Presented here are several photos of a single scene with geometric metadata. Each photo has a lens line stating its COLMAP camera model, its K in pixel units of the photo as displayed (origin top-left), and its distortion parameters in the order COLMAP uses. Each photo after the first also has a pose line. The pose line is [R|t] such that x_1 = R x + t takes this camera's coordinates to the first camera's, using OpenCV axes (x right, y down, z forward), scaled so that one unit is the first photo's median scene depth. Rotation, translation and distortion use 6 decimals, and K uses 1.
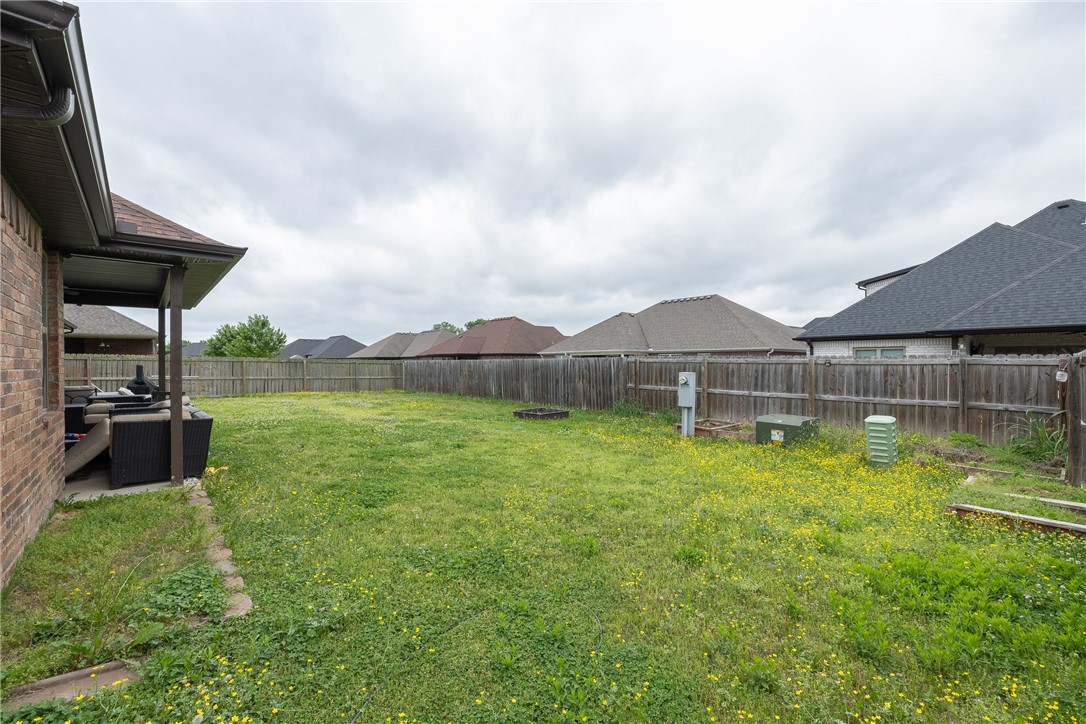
lens RADIAL K [[451.5, 0, 534.8], [0, 451.5, 365.8], [0, 0, 1]] dist [0.001564, 0.001727]
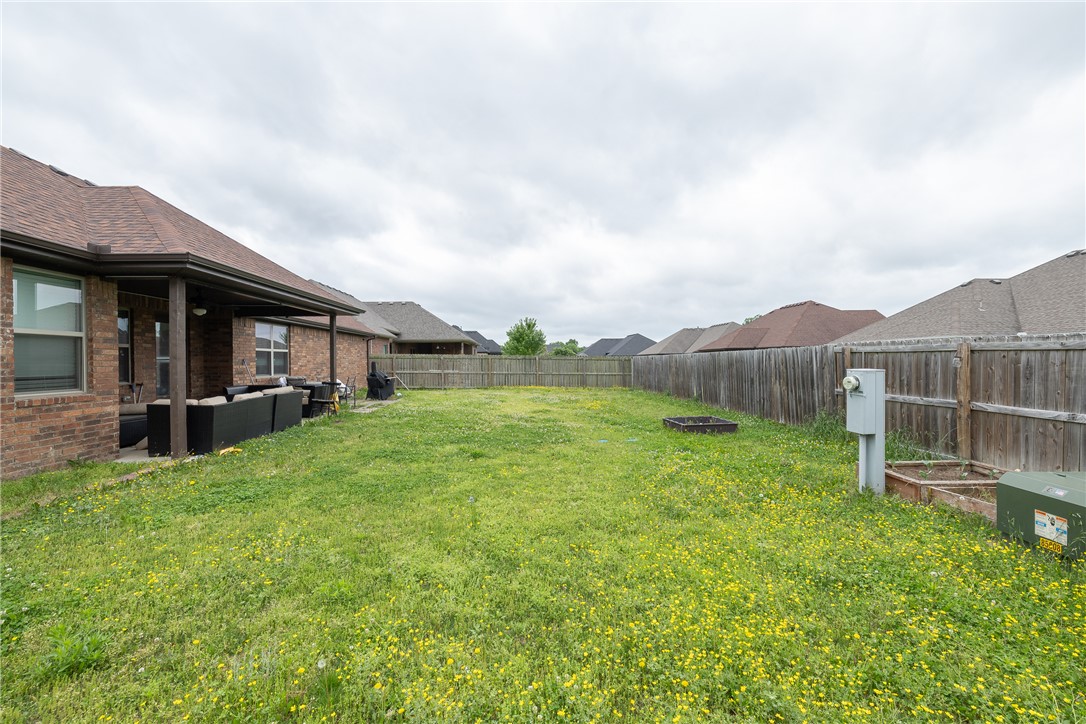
lens RADIAL K [[451.5, 0, 543.7], [0, 451.5, 362.0], [0, 0, 1]] dist [0.001564, 0.001727]
pose [[0.787496, -0.004328, -0.616305, 0.261872], [0.002712, 0.999990, -0.003558, 0.005540], [0.616314, 0.001131, 0.787500, 0.248891]]
